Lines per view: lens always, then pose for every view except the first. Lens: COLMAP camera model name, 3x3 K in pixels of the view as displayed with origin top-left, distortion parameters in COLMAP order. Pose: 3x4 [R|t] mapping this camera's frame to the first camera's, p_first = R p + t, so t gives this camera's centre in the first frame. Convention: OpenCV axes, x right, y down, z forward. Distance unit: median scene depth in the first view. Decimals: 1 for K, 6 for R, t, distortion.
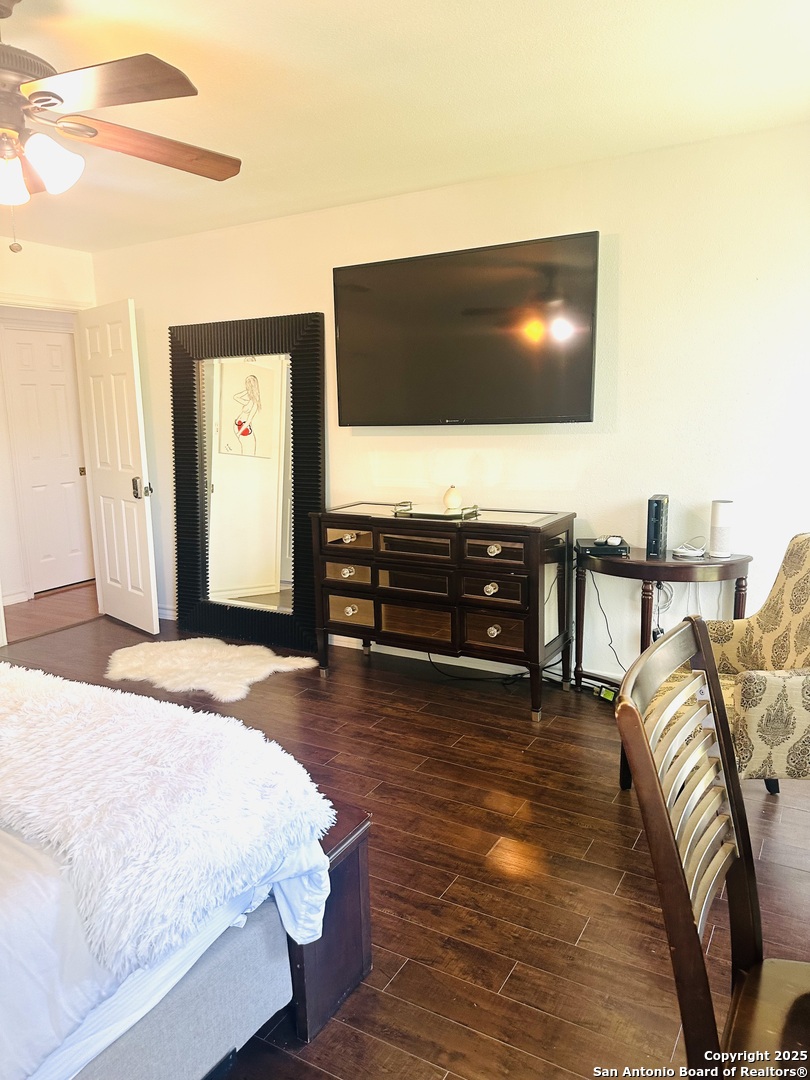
lens RADIAL K [[756.0, 0, 401.3], [0, 756.0, 549.2], [0, 0, 1]] dist [0.105599, -0.192586]
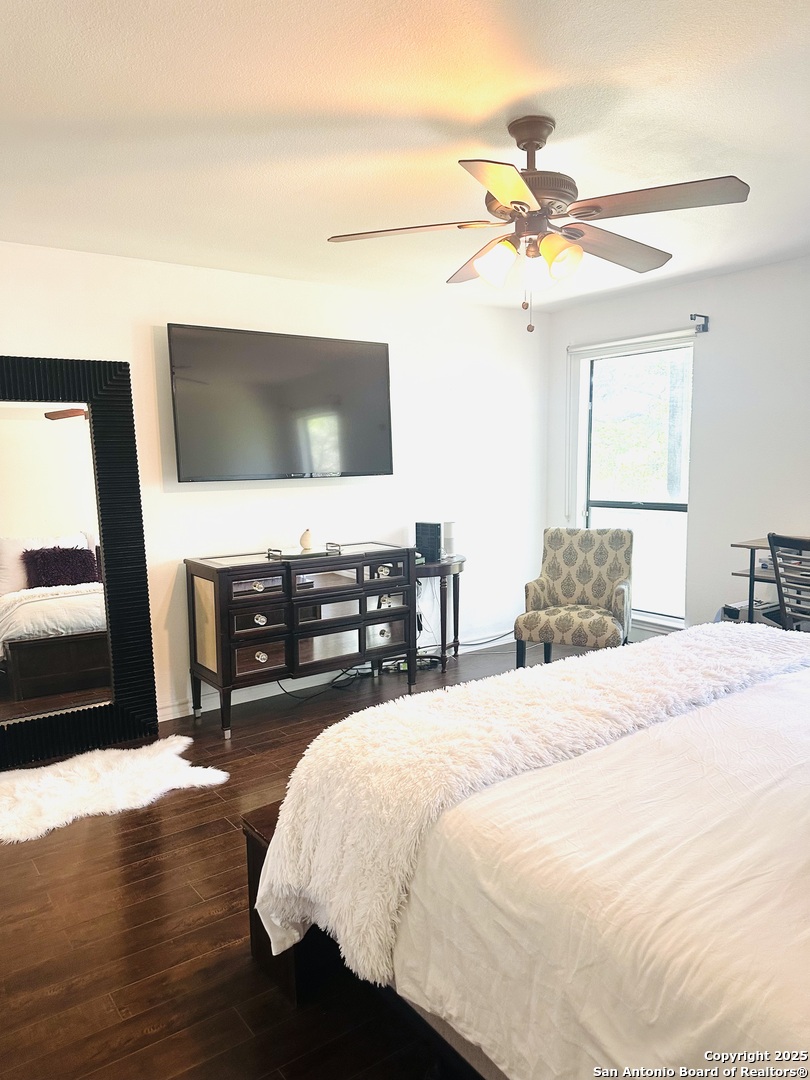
lens RADIAL K [[756.0, 0, 401.3], [0, 756.0, 549.2], [0, 0, 1]] dist [0.105599, -0.192586]
pose [[0.385893, -0.096548, 0.917478, -0.951905], [0.176179, 0.983918, 0.029438, -0.061990], [-0.905565, 0.150280, 0.396696, 0.403782]]
